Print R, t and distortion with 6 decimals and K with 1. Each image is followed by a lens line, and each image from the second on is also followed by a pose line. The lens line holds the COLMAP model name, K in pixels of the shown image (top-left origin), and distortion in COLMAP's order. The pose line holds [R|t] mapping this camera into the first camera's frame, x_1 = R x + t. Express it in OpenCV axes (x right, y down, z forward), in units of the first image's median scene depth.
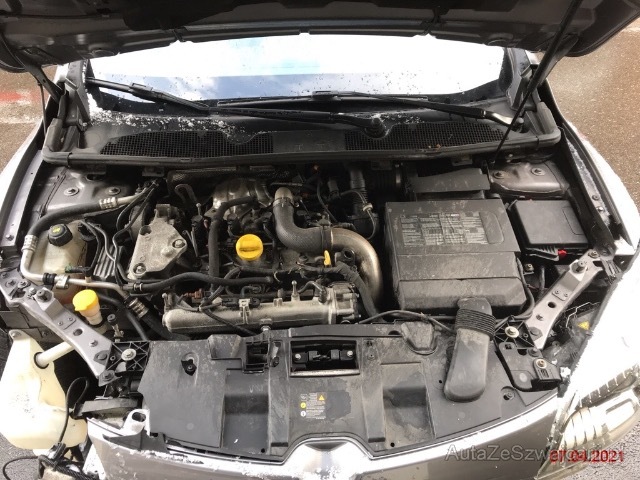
lens RADIAL K [[503.6, 0, 321.8], [0, 503.6, 236.3], [0, 0, 1]] dist [0.042753, -0.049885]
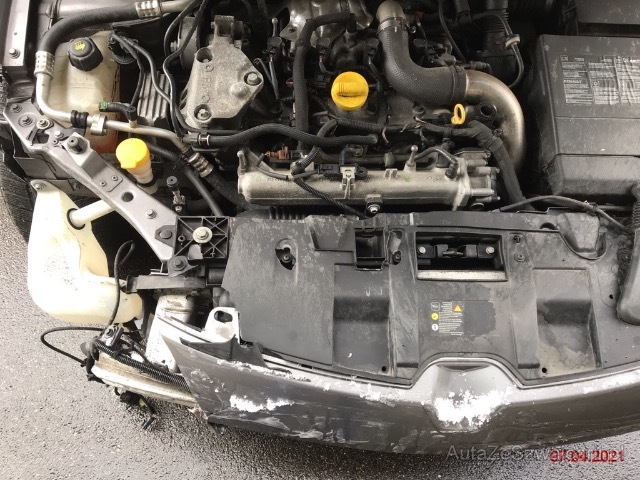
lens RADIAL K [[503.6, 0, 321.8], [0, 503.6, 236.3], [0, 0, 1]] dist [0.042753, -0.049885]
pose [[0.997859, 0.062496, 0.019290, -0.197455], [-0.065322, 0.937310, 0.342321, -0.030046], [0.003313, -0.342848, 0.939385, 0.266772]]
